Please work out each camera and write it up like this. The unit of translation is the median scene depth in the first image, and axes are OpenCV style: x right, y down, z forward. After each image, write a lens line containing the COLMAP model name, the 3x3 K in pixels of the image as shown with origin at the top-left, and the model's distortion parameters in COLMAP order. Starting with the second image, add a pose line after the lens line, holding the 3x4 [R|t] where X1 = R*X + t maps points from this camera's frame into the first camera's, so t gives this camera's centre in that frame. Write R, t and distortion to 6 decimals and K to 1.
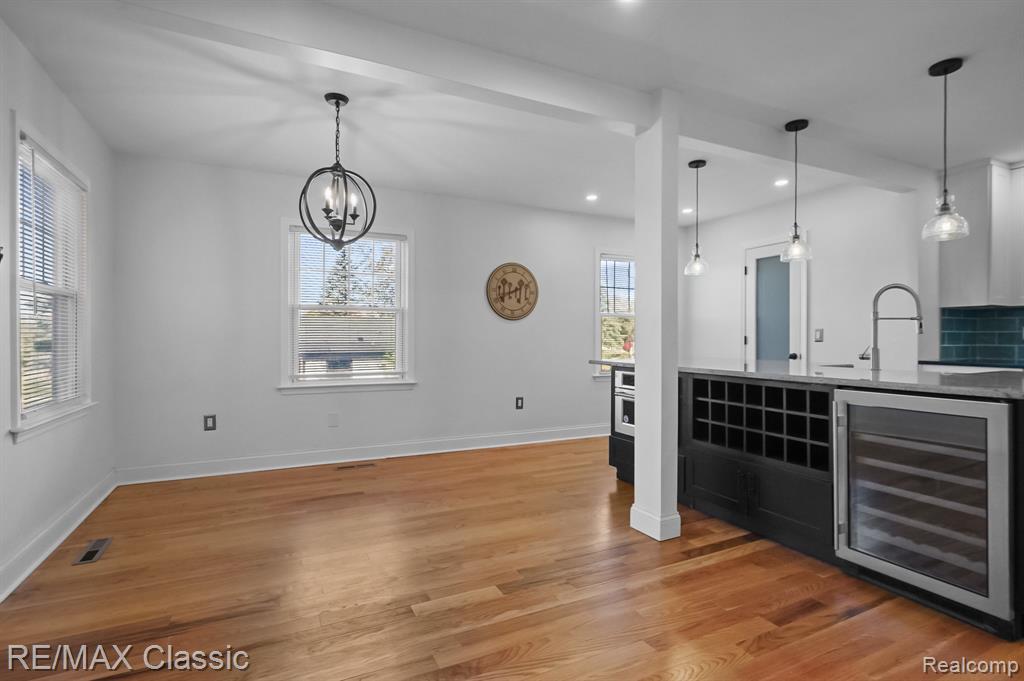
lens RADIAL K [[510.2, 0, 512.0], [0, 510.2, 340.5], [0, 0, 1]] dist [0.000676, 0.000301]
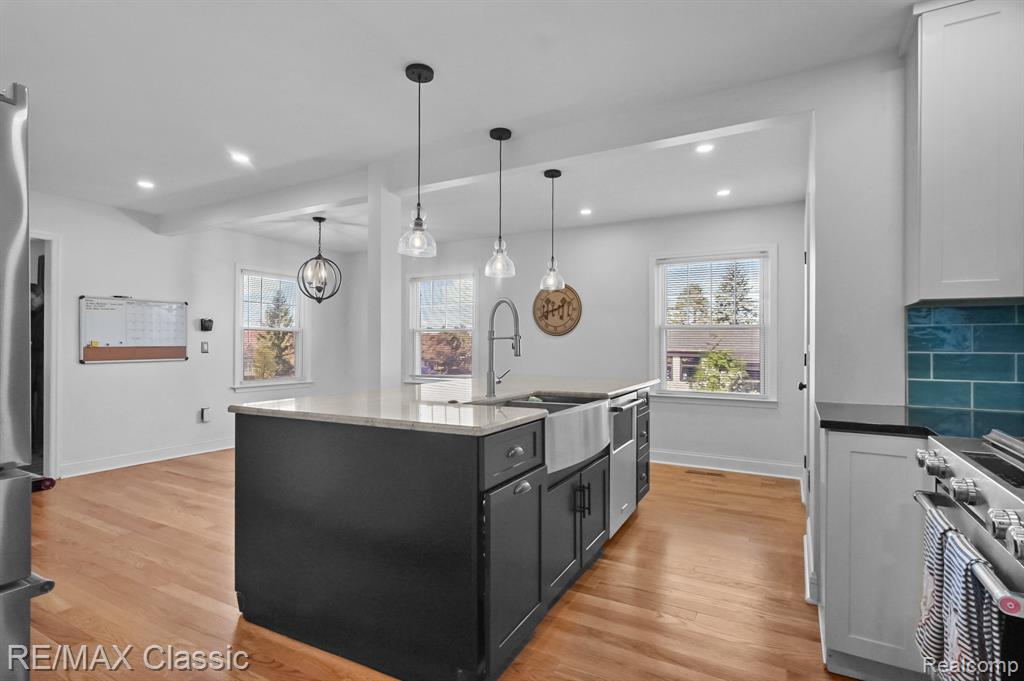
lens RADIAL K [[501.6, 0, 506.9], [0, 501.6, 343.5], [0, 0, 1]] dist [0.002148, 0.000313]
pose [[0.568750, -0.000360, -0.822510, 0.831209], [-0.005548, 0.999975, -0.004274, -0.017987], [0.822491, 0.006994, 0.568735, 0.306663]]
